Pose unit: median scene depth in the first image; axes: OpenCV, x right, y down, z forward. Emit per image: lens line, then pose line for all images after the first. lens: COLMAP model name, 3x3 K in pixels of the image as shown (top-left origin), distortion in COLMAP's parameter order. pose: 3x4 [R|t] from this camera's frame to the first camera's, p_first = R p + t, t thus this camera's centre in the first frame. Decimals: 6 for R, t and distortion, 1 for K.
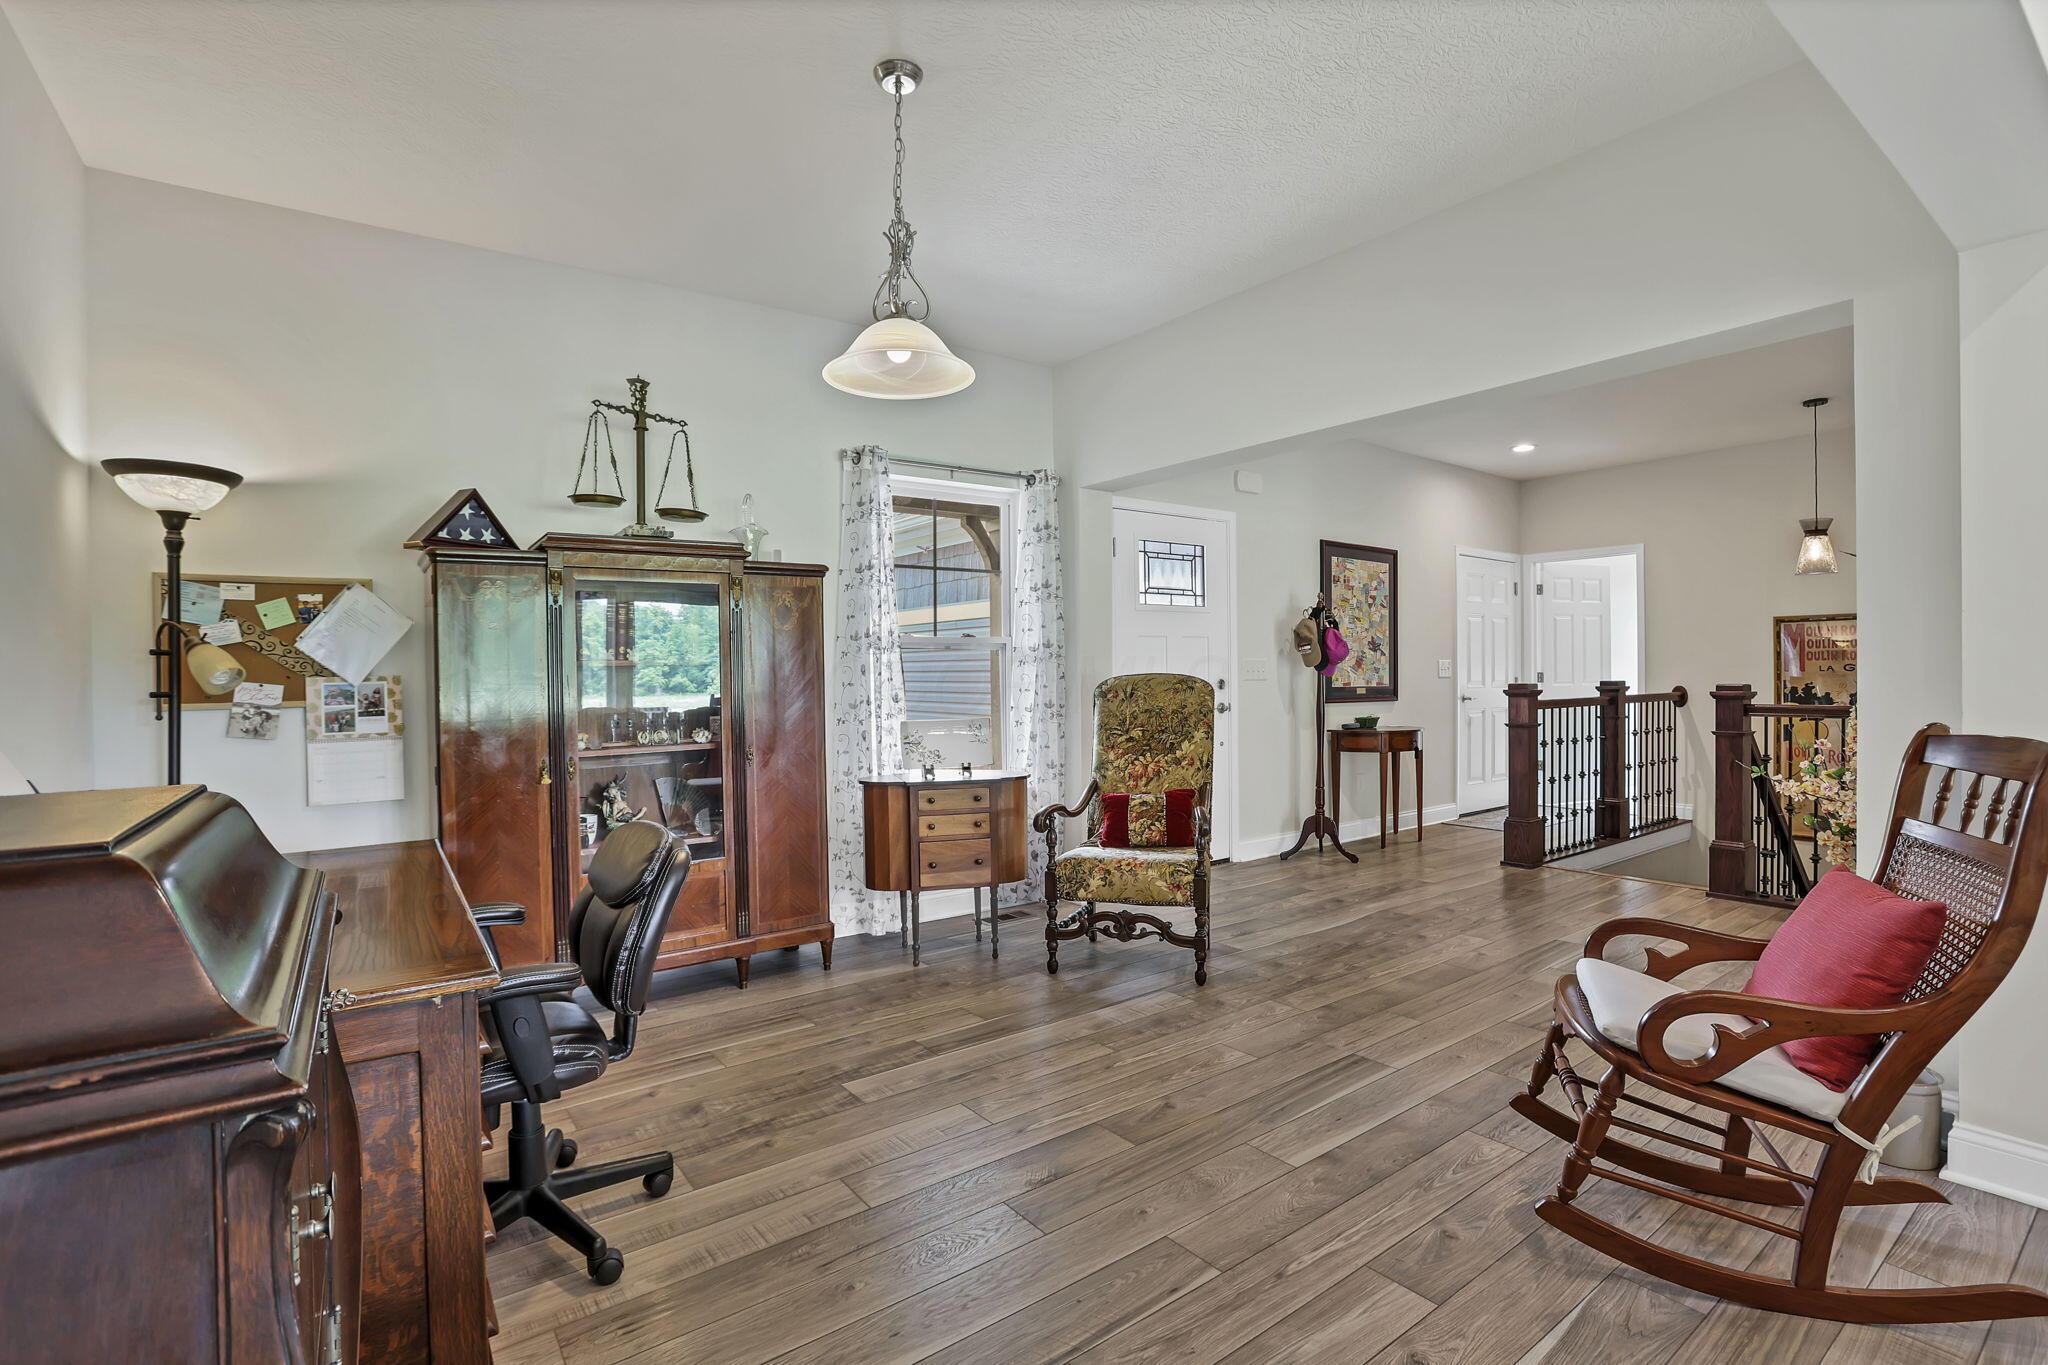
lens RADIAL K [[974.4, 0, 1024.0], [0, 974.4, 682.5], [0, 0, 1]] dist [-0.080620, 0.040252]
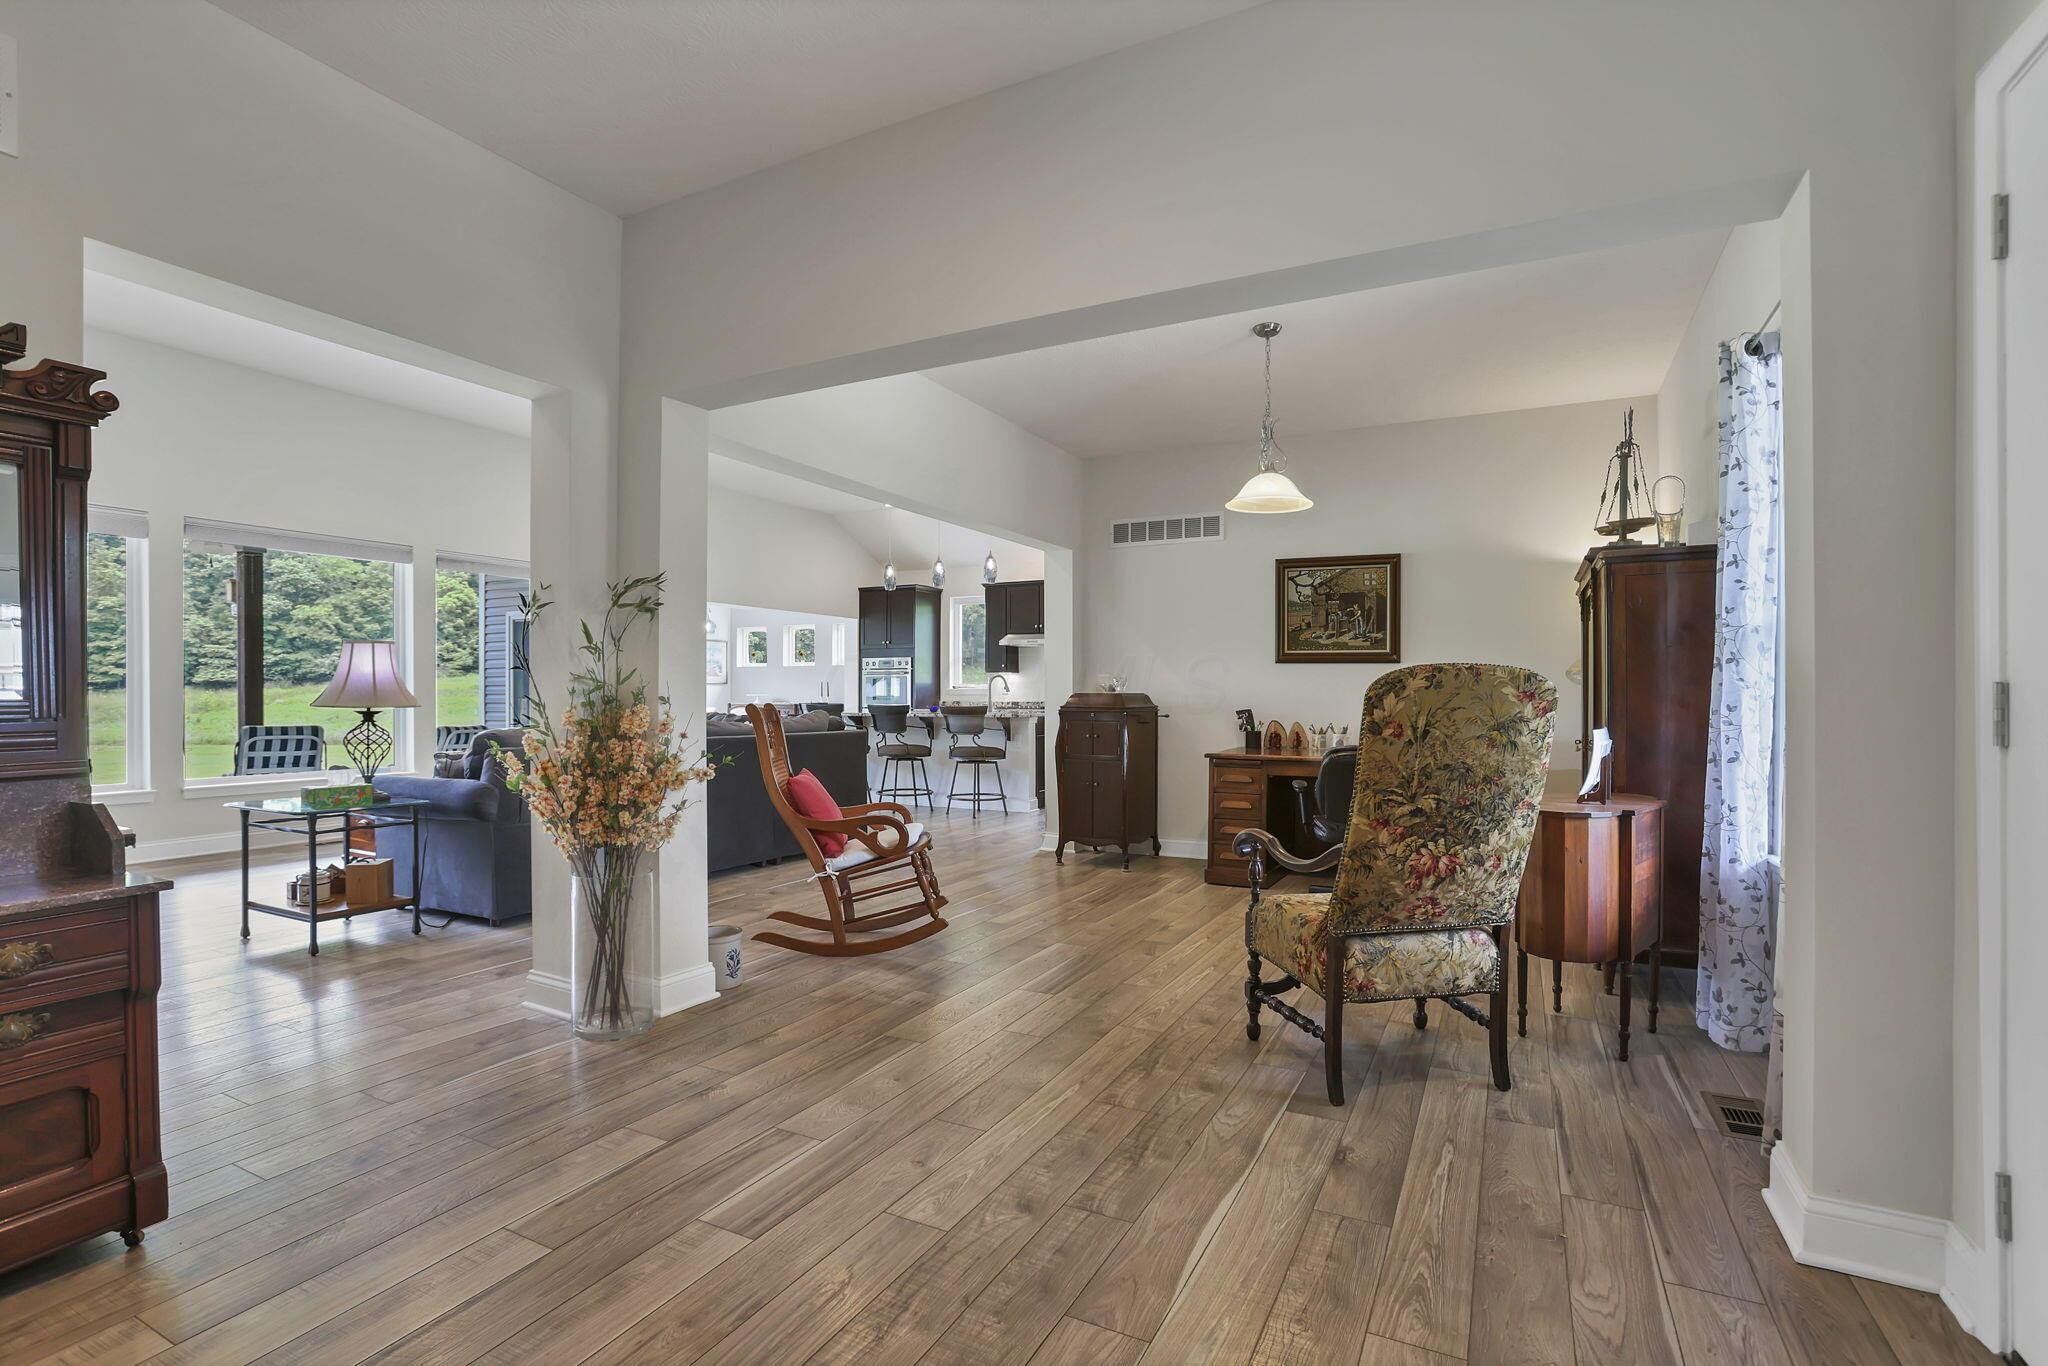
lens RADIAL K [[974.4, 0, 1024.0], [0, 974.4, 683.0], [0, 0, 1]] dist [-0.080620, 0.040252]
pose [[-0.899375, -0.005084, -0.437148, 0.725142], [-0.008248, 0.999952, 0.005339, 0.002155], [0.437099, 0.008407, -0.899374, 1.653887]]
